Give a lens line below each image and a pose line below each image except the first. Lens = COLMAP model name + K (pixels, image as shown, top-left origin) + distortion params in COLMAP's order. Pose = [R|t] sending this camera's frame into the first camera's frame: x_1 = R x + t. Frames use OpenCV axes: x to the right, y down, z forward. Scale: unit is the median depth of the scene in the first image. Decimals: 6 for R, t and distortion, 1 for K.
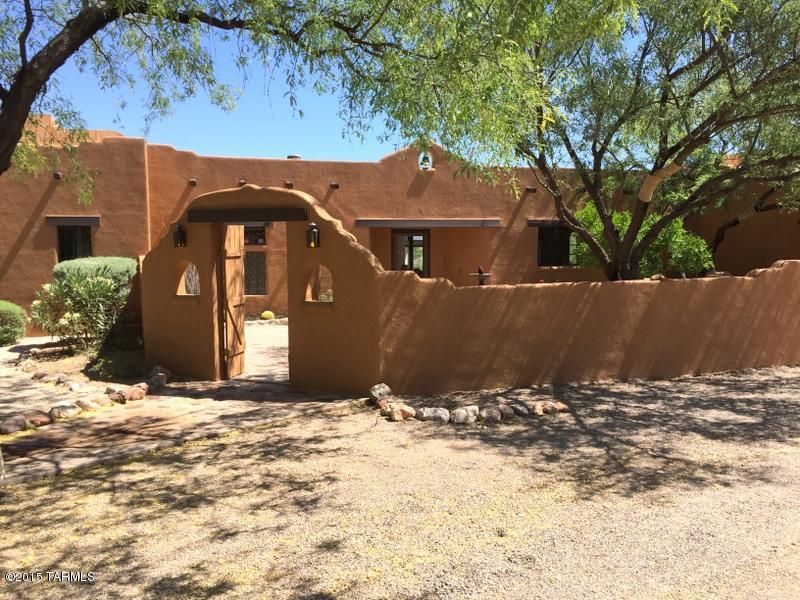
lens RADIAL K [[688.4, 0, 400.0], [0, 688.4, 300.0], [0, 0, 1]] dist [0.090415, -0.130221]
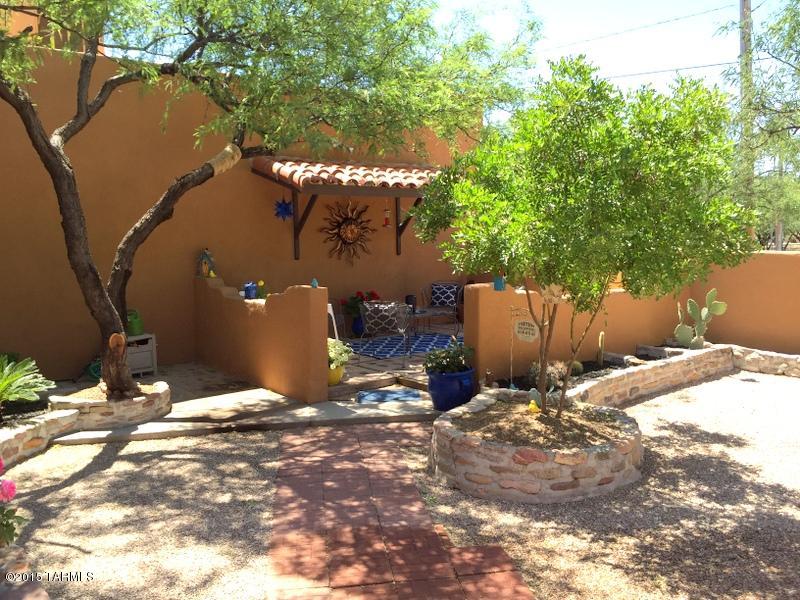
lens RADIAL K [[688.4, 0, 400.0], [0, 688.4, 300.0], [0, 0, 1]] dist [0.090415, -0.130221]
pose [[-0.317420, -0.090276, 0.943978, 0.042982], [0.104011, 0.986138, 0.129282, -0.132774], [-0.942564, 0.139221, -0.303630, 1.781198]]
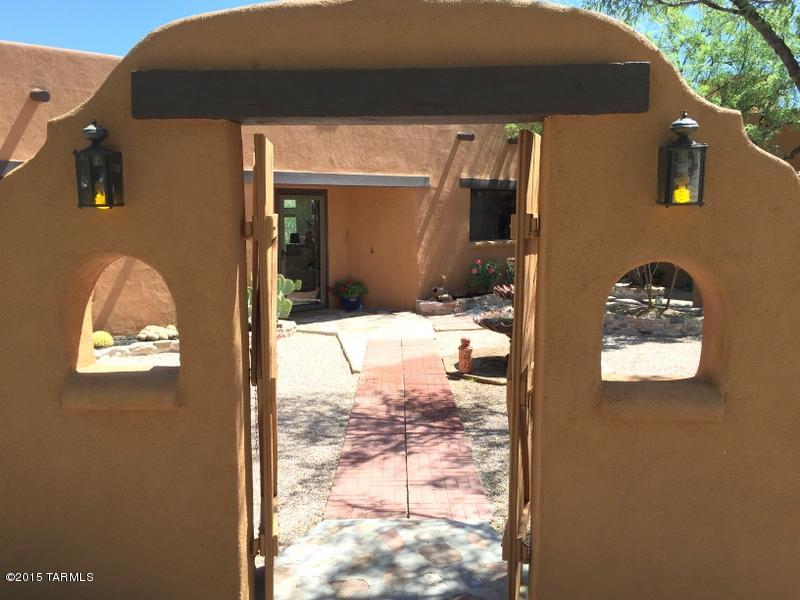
lens RADIAL K [[688.4, 0, 400.0], [0, 688.4, 300.0], [0, 0, 1]] dist [0.090415, -0.130221]
pose [[0.925807, -0.049218, 0.374778, -0.289249], [0.033945, 0.998306, 0.047250, -0.044977], [-0.376469, -0.031023, 0.925910, 0.644055]]
